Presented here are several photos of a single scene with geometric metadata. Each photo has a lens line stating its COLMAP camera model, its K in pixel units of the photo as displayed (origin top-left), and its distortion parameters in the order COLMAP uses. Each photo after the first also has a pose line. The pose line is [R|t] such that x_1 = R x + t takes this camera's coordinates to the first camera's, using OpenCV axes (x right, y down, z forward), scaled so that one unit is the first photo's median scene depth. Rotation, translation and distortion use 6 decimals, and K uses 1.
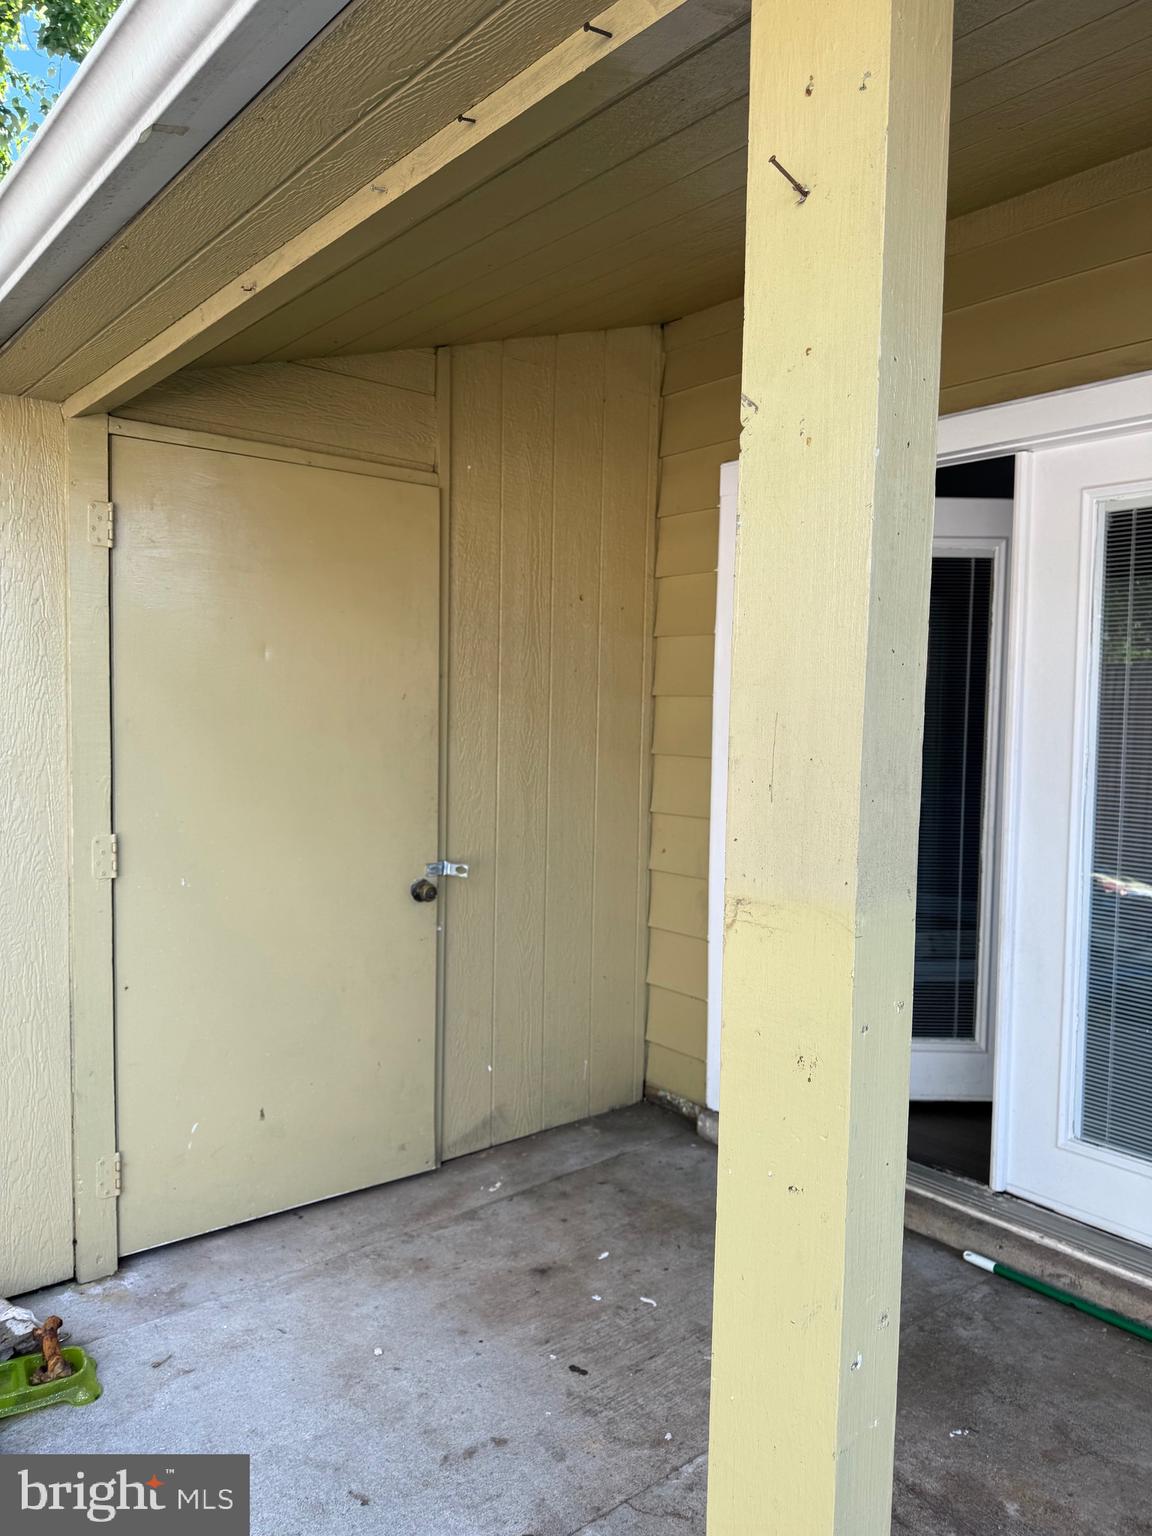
lens RADIAL K [[1106.3, 0, 575.6], [0, 1106.3, 740.6], [0, 0, 1]] dist [-0.002956, -0.002389]
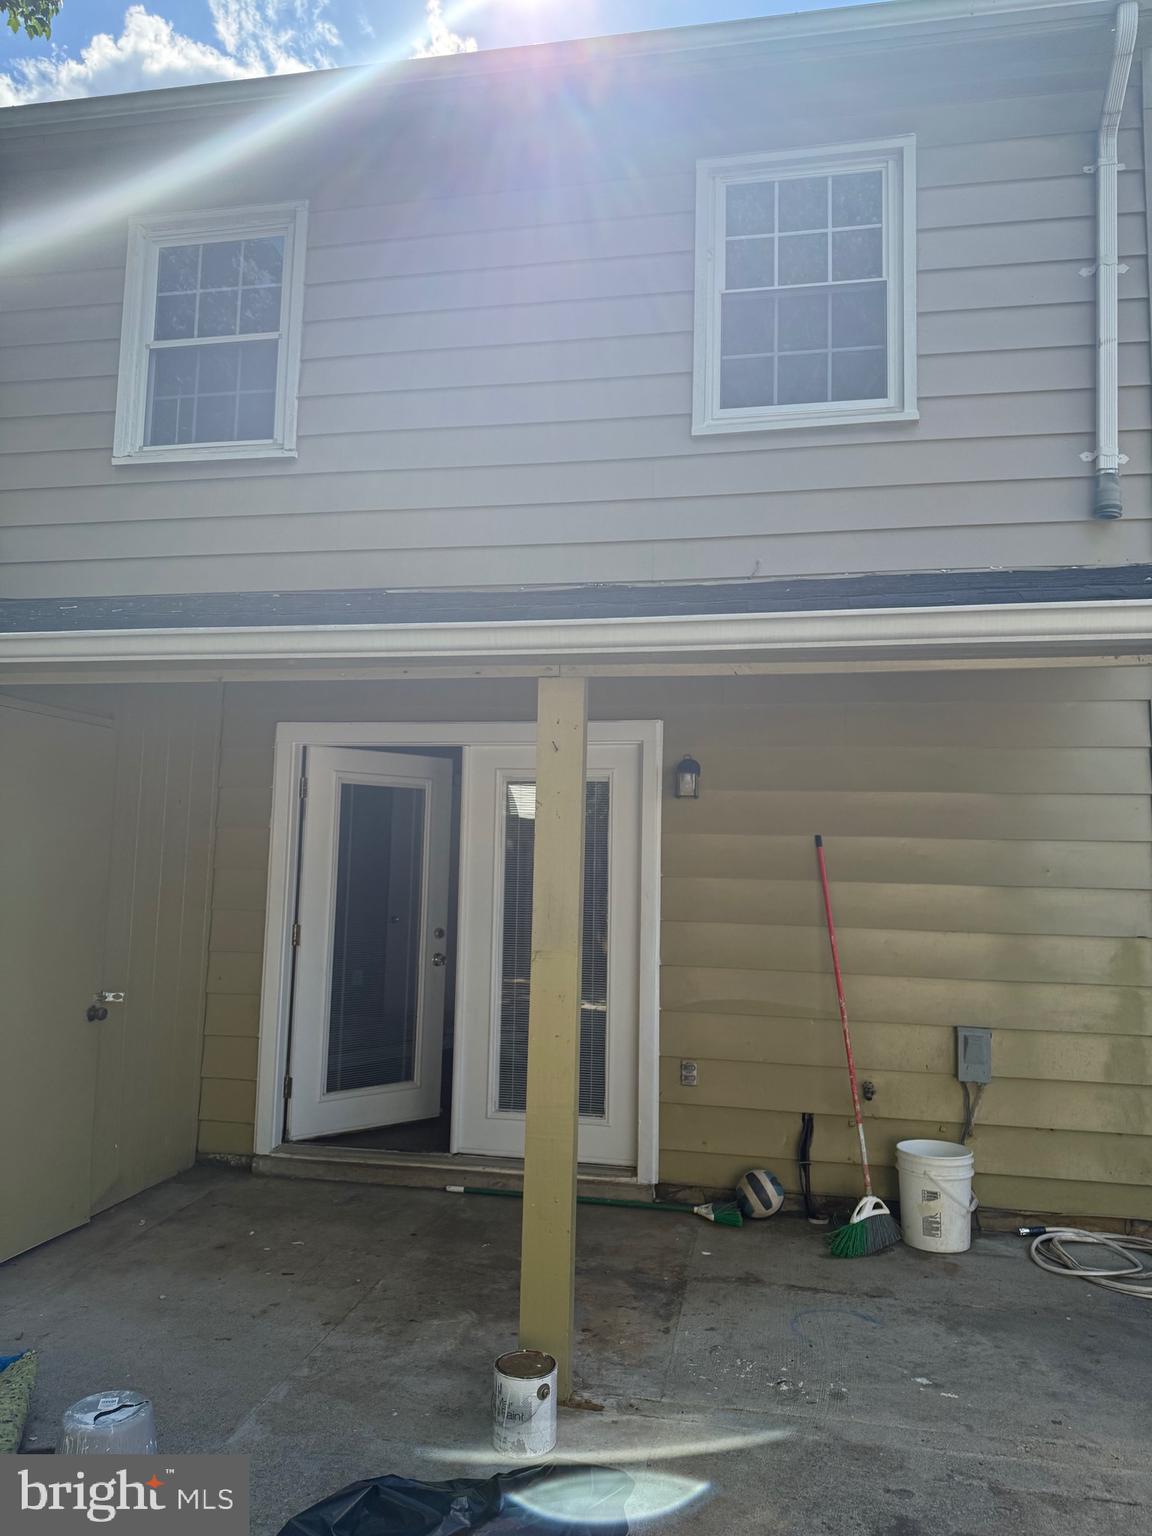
lens RADIAL K [[1080.9, 0, 576.0], [0, 1080.9, 768.0], [0, 0, 1]] dist [0.021271, -0.021132]
pose [[0.762324, 0.064134, 0.644010, -0.609779], [0.017287, 0.992705, -0.119322, 0.002303], [-0.646964, 0.102095, 0.755655, -0.489914]]
